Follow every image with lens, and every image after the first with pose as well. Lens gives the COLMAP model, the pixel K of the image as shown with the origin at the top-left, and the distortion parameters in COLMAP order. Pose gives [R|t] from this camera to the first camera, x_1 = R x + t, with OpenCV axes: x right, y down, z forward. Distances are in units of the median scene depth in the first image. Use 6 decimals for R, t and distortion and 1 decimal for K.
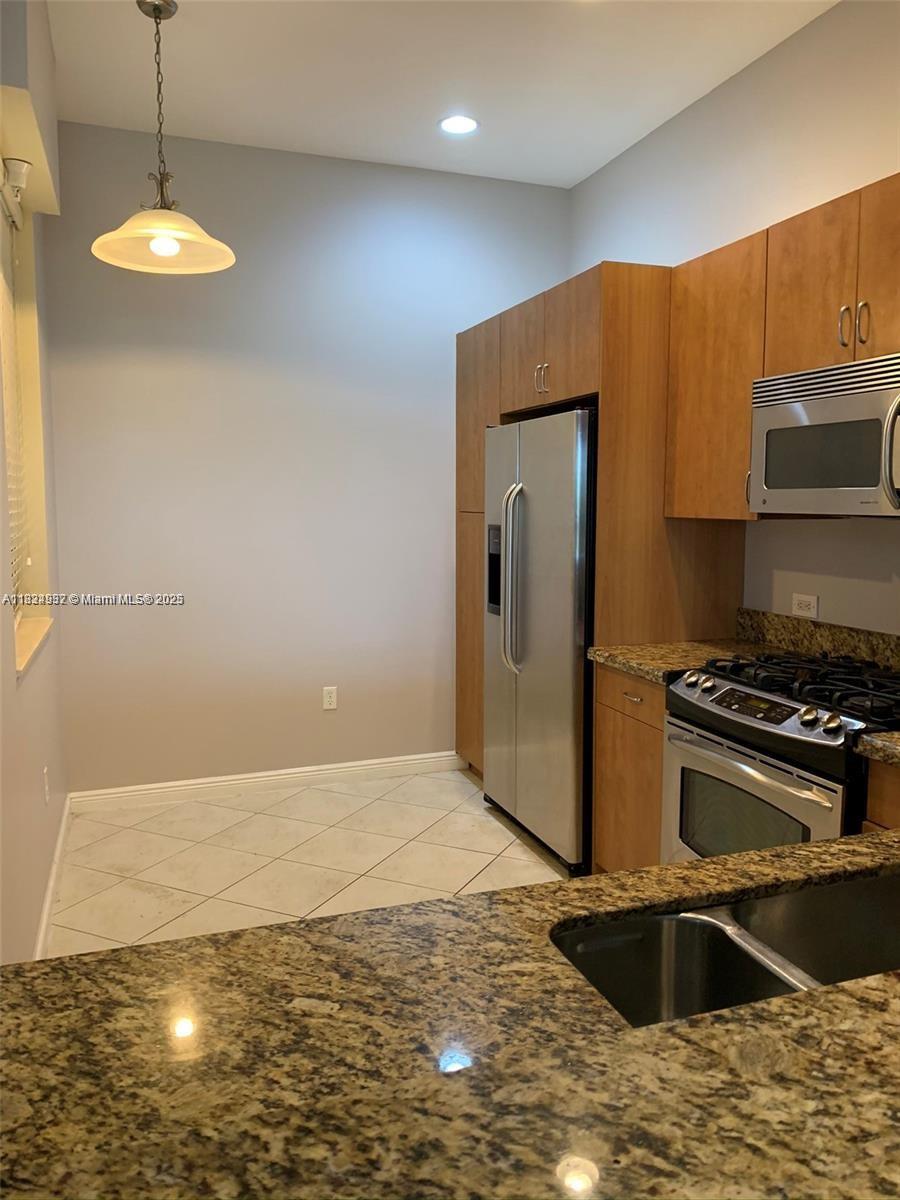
lens RADIAL K [[927.3, 0, 454.6], [0, 927.3, 581.3], [0, 0, 1]] dist [0.119893, -0.157805]
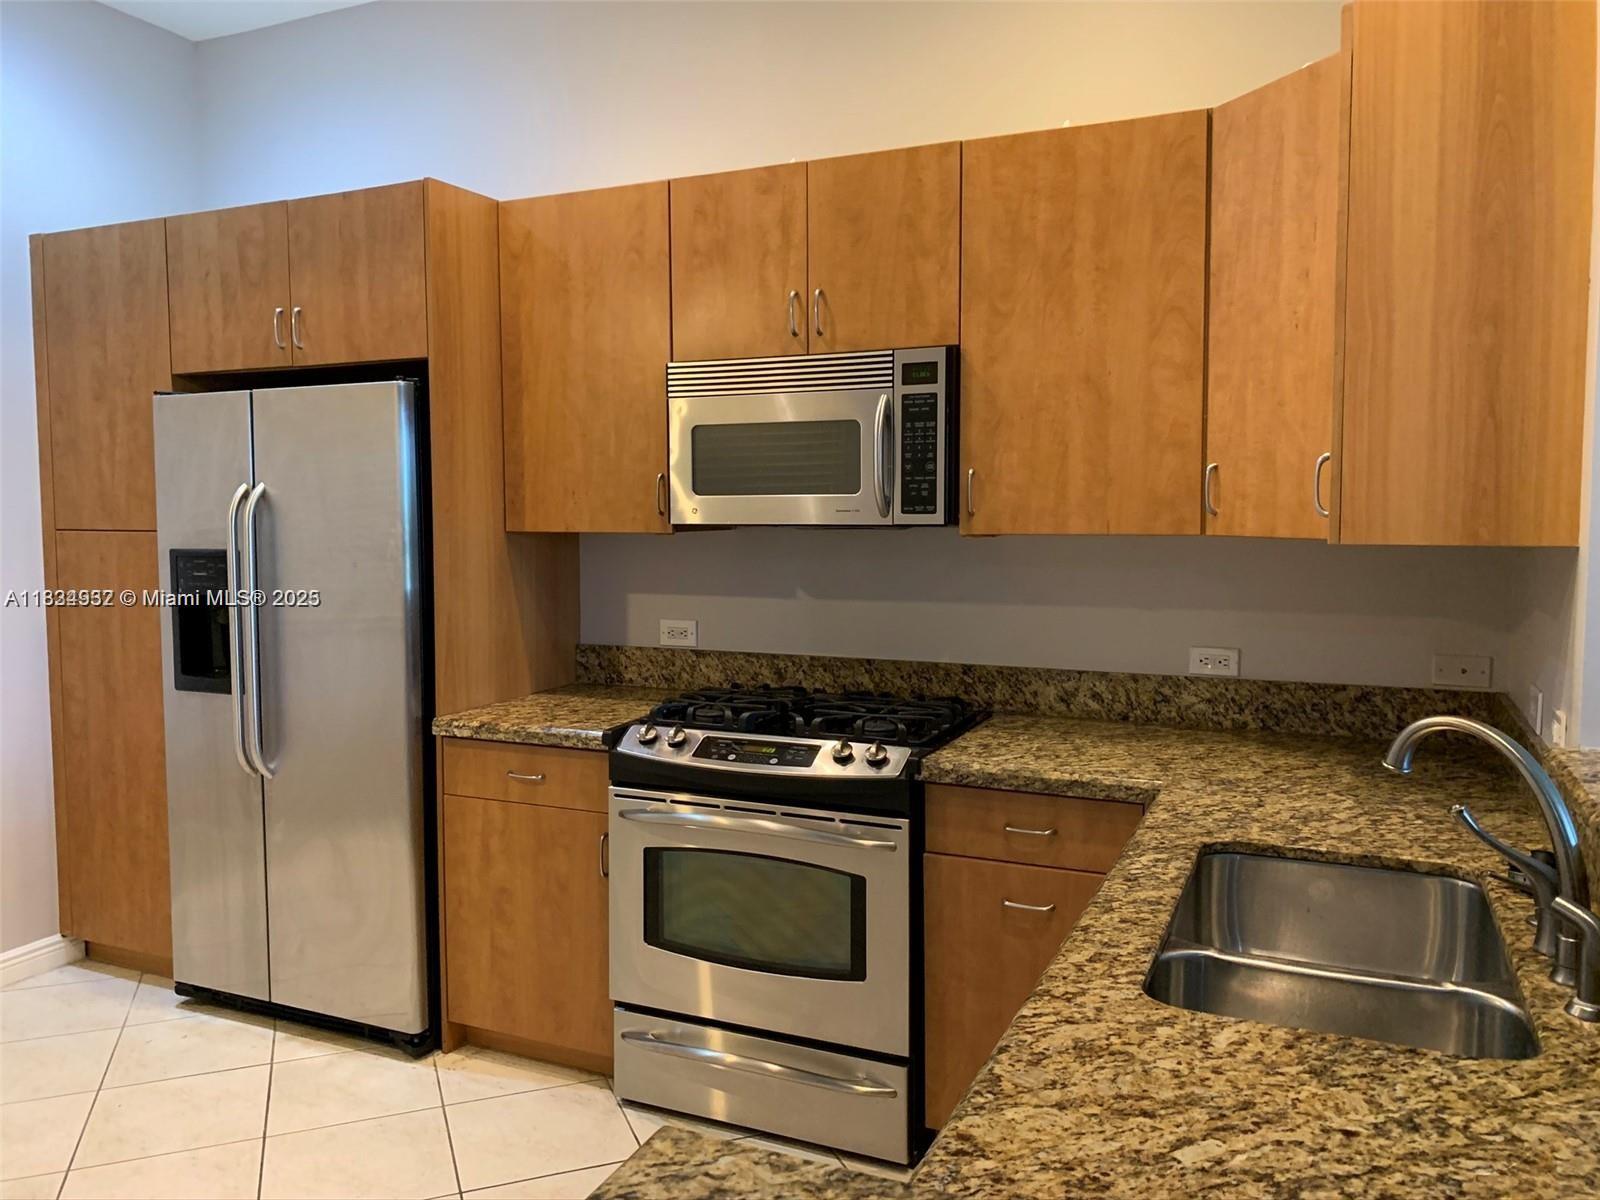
lens RADIAL K [[1236.4, 0, 790.5], [0, 1236.4, 588.2], [0, 0, 1]] dist [0.119893, -0.157805]
pose [[0.715413, -0.056475, 0.696416, -0.332859], [0.071254, 0.997429, 0.007688, -0.015970], [-0.695059, 0.044122, 0.717597, 0.137801]]
